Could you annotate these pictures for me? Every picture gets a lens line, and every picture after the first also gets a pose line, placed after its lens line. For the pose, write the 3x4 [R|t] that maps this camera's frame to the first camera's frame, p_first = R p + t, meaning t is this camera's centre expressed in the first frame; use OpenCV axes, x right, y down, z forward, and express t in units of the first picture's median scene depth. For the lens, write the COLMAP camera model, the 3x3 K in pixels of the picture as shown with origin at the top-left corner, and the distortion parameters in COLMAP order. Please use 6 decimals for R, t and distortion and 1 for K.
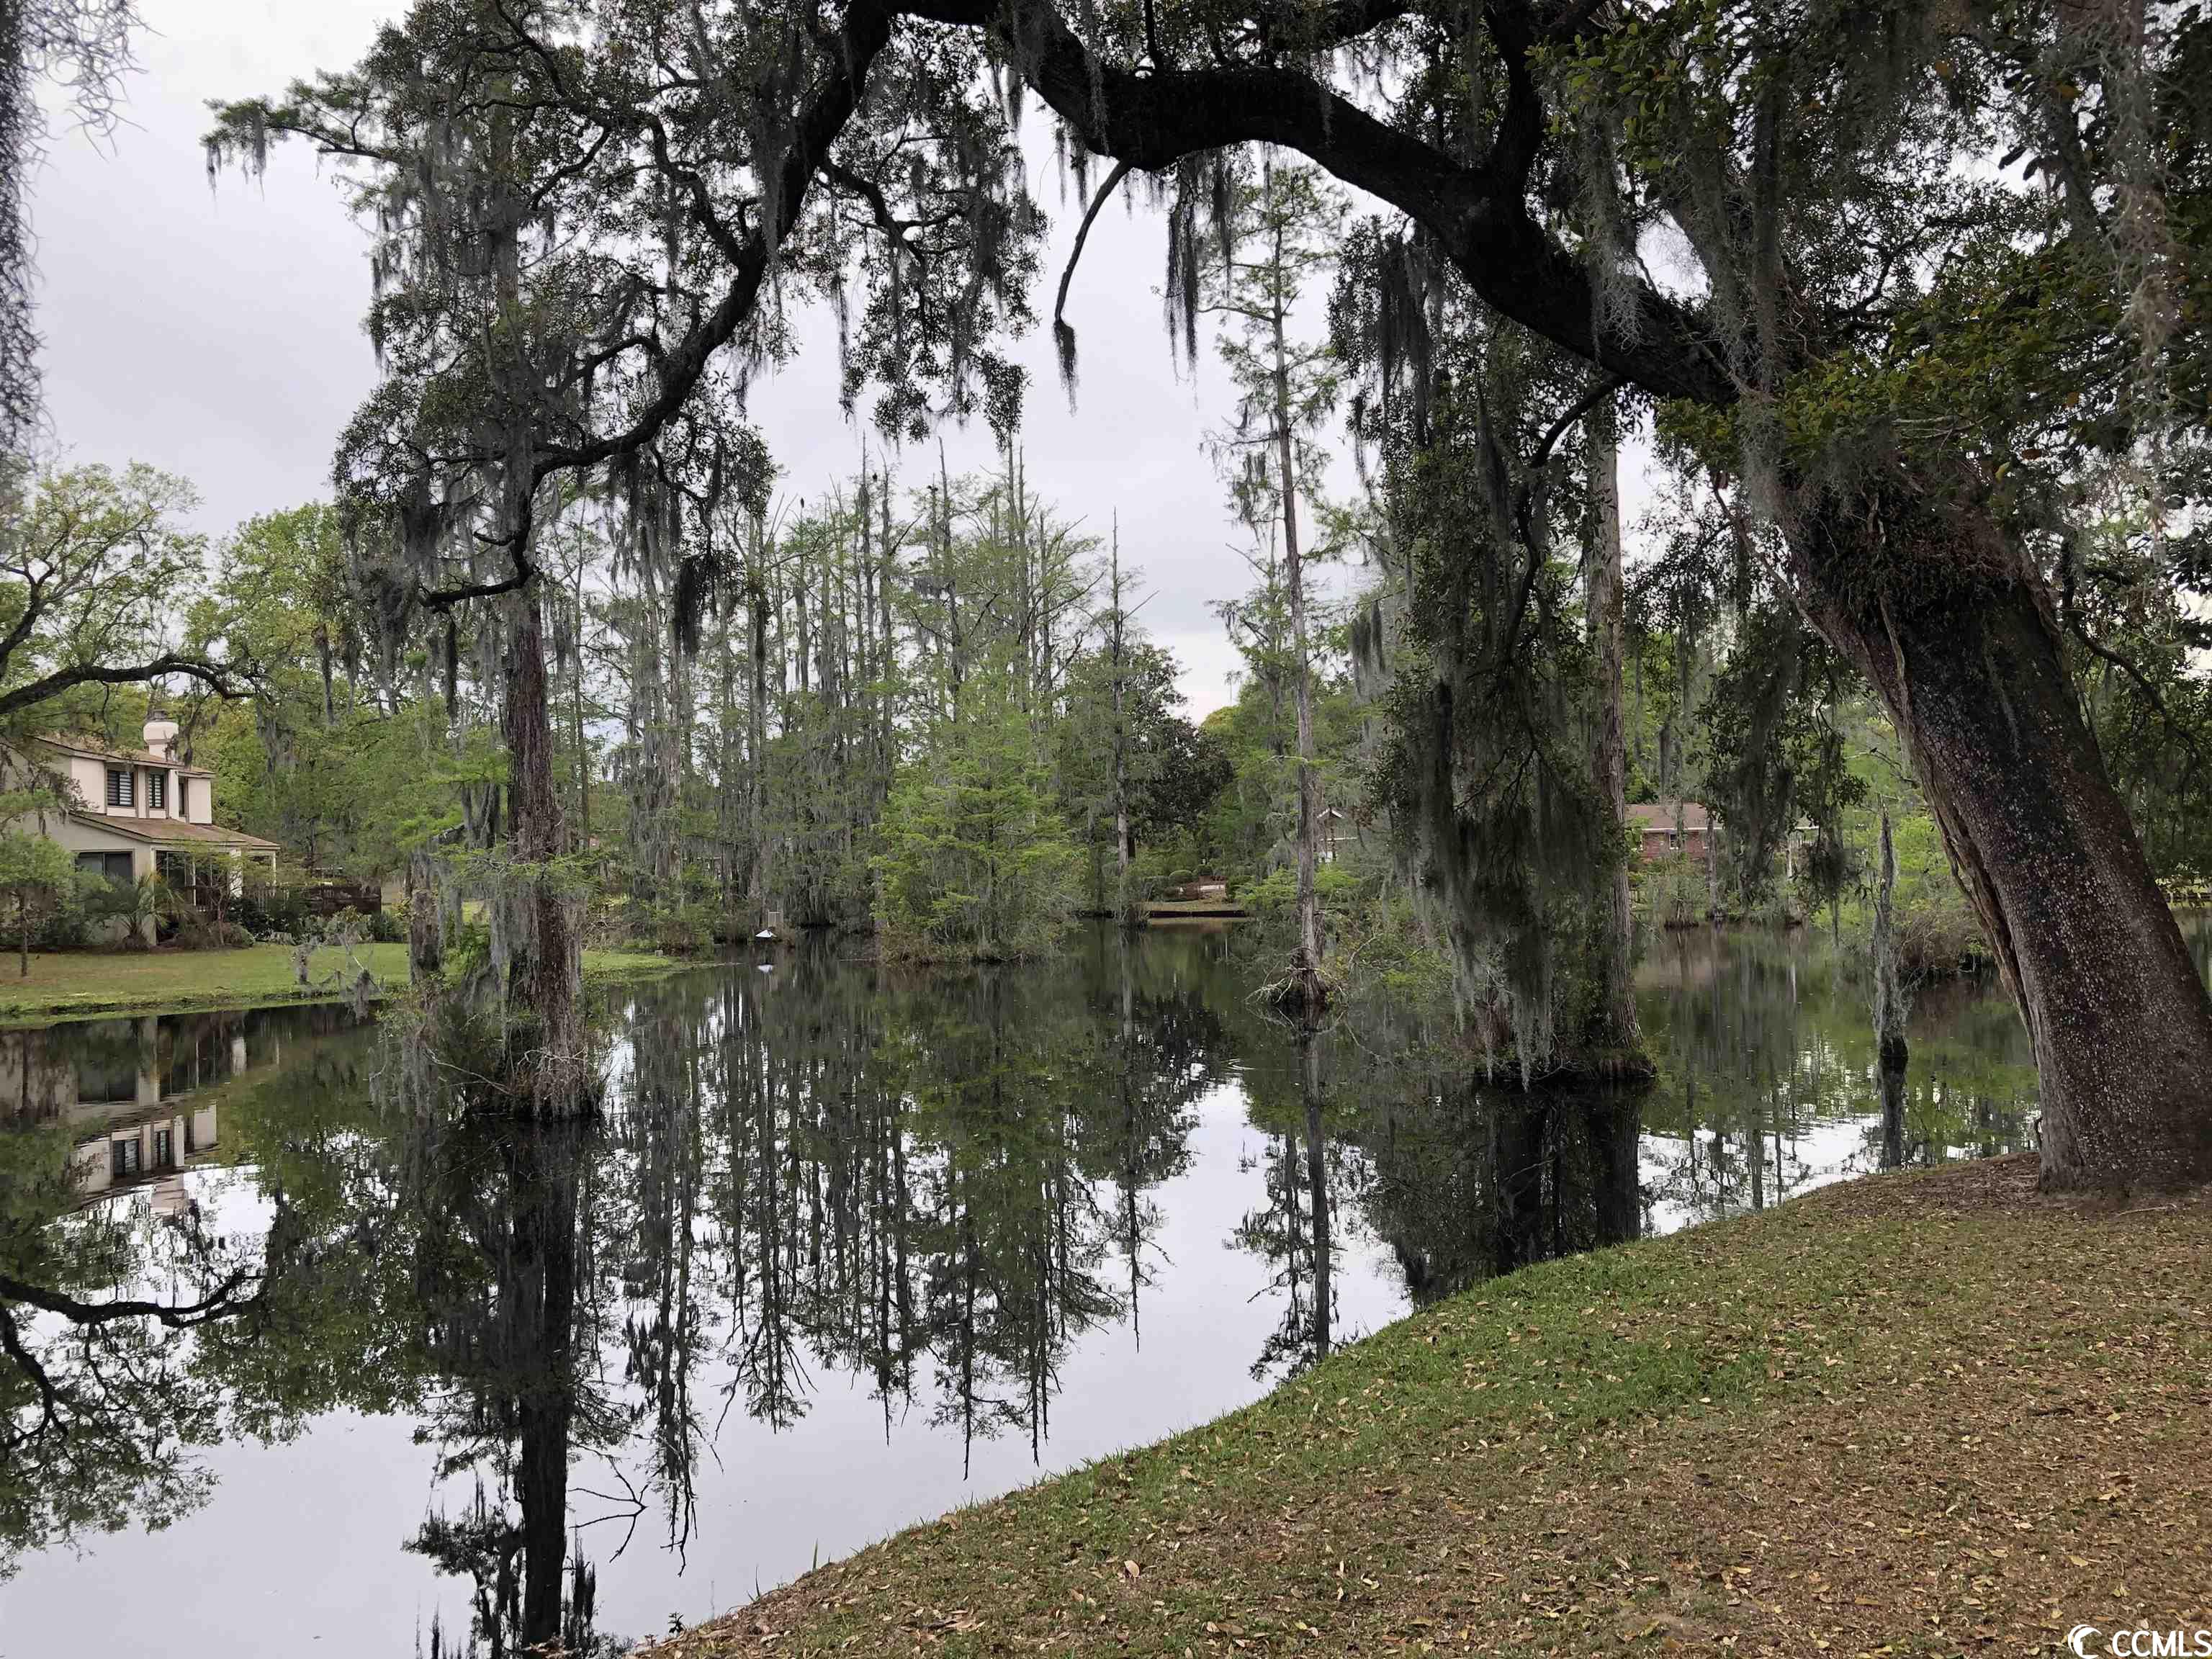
lens RADIAL K [[1815.2, 0, 1112.2], [0, 1815.2, 836.2], [0, 0, 1]] dist [0.004948, 0.017332]
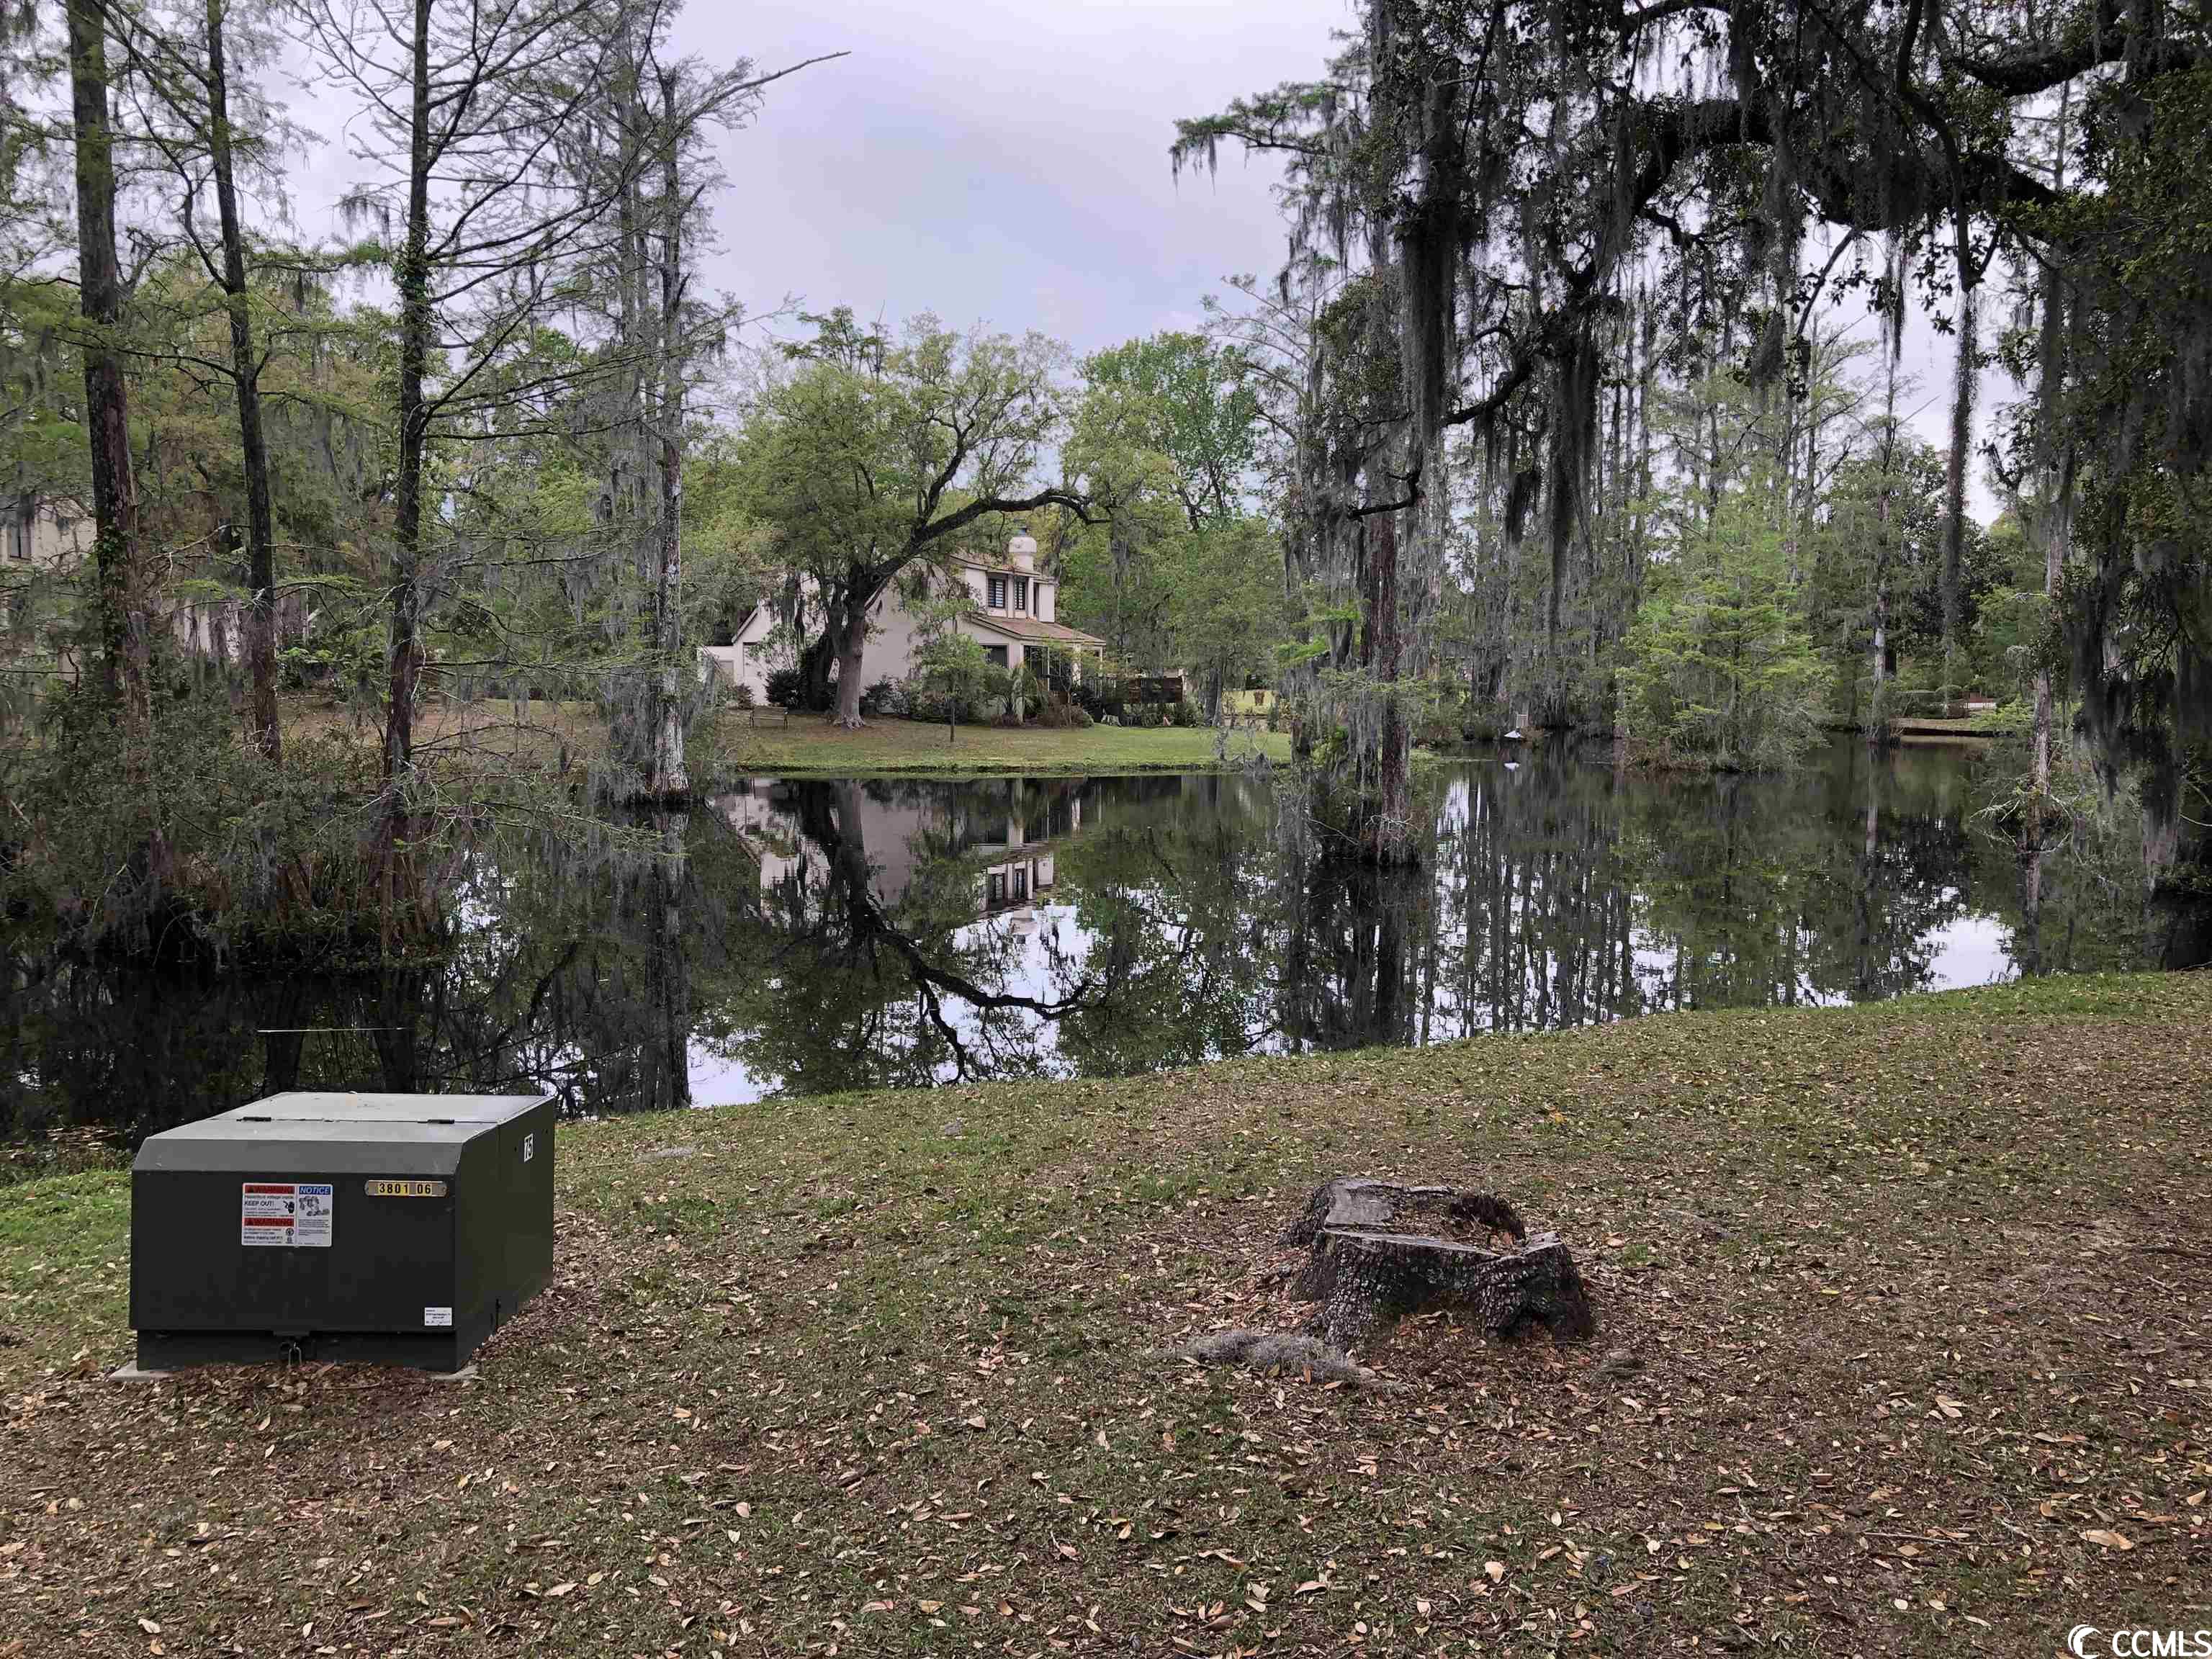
lens RADIAL K [[1805.0, 0, 1121.3], [0, 1805.0, 837.6], [0, 0, 1]] dist [0.063628, -0.099188]
pose [[0.923176, 0.068392, -0.378245, 0.009316], [-0.025470, 0.992765, 0.117341, -0.007776], [0.383533, -0.098693, 0.918239, -0.116225]]
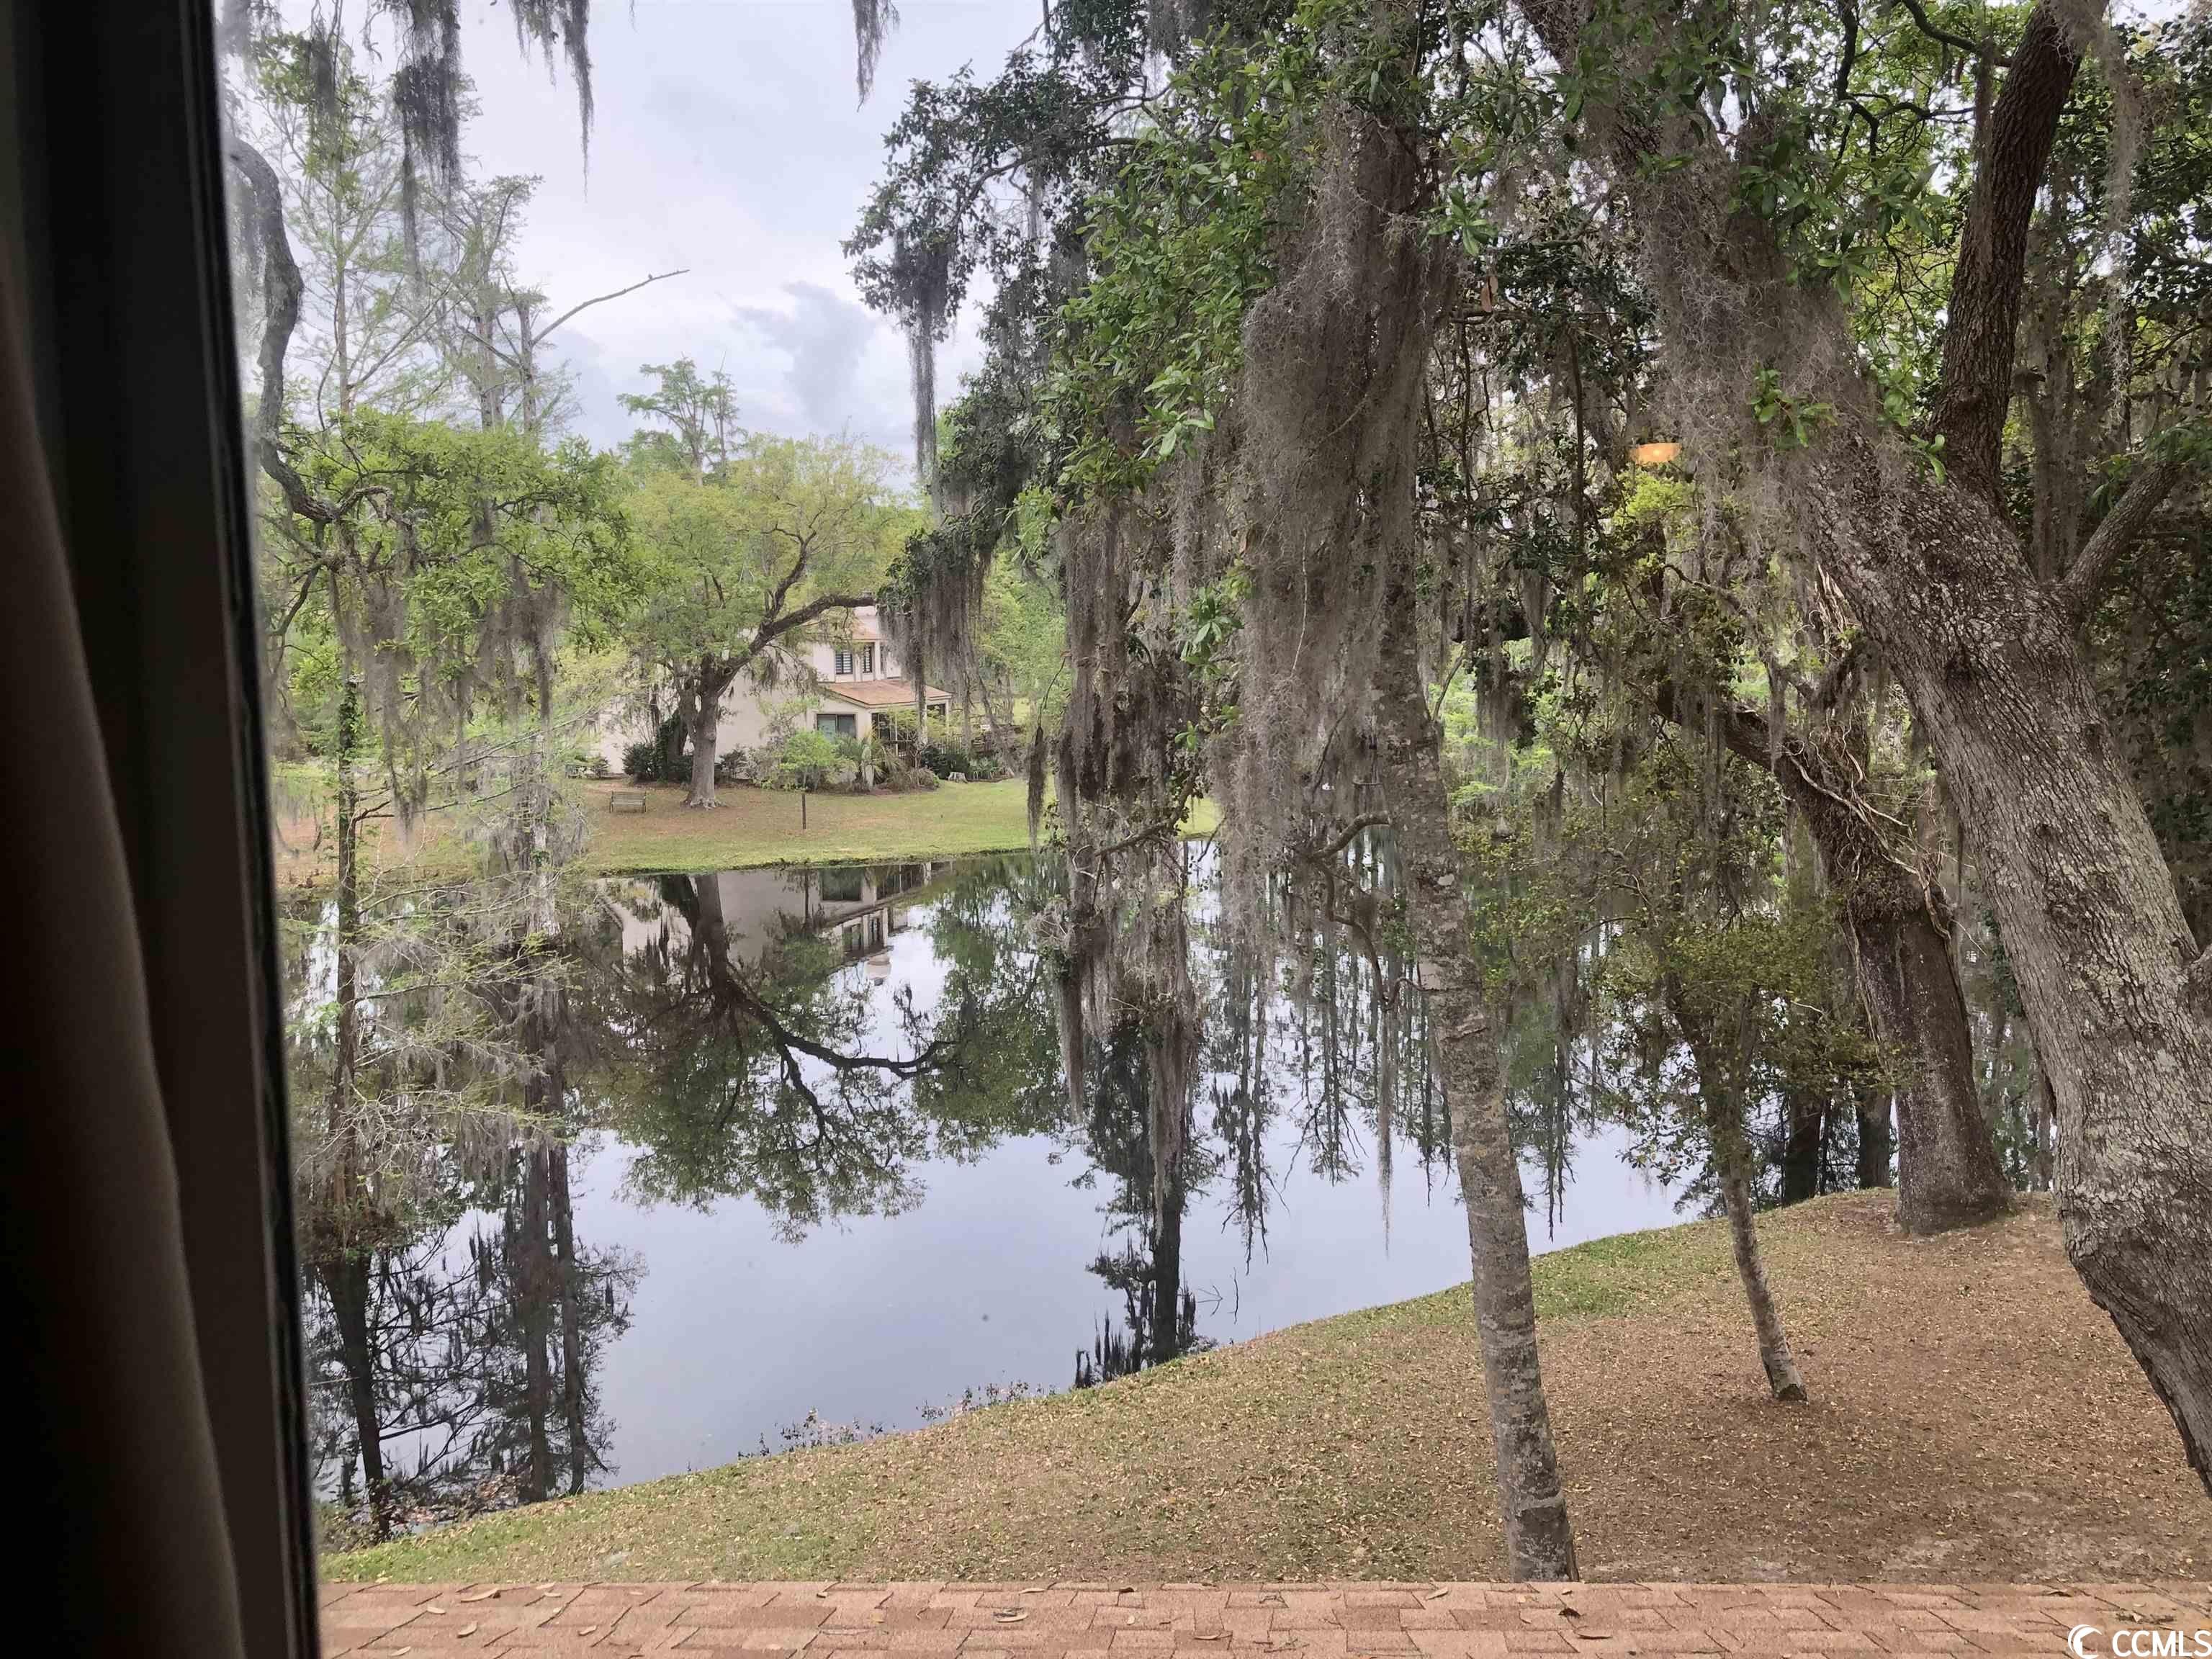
lens RADIAL K [[1788.9, 0, 1146.4], [0, 1788.9, 817.3], [0, 0, 1]] dist [0.132961, -0.373059]
pose [[0.955012, 0.043180, -0.293407, 0.046809], [-0.006804, 0.992273, 0.123884, -0.079750], [0.296489, -0.116315, 0.947927, -0.177766]]
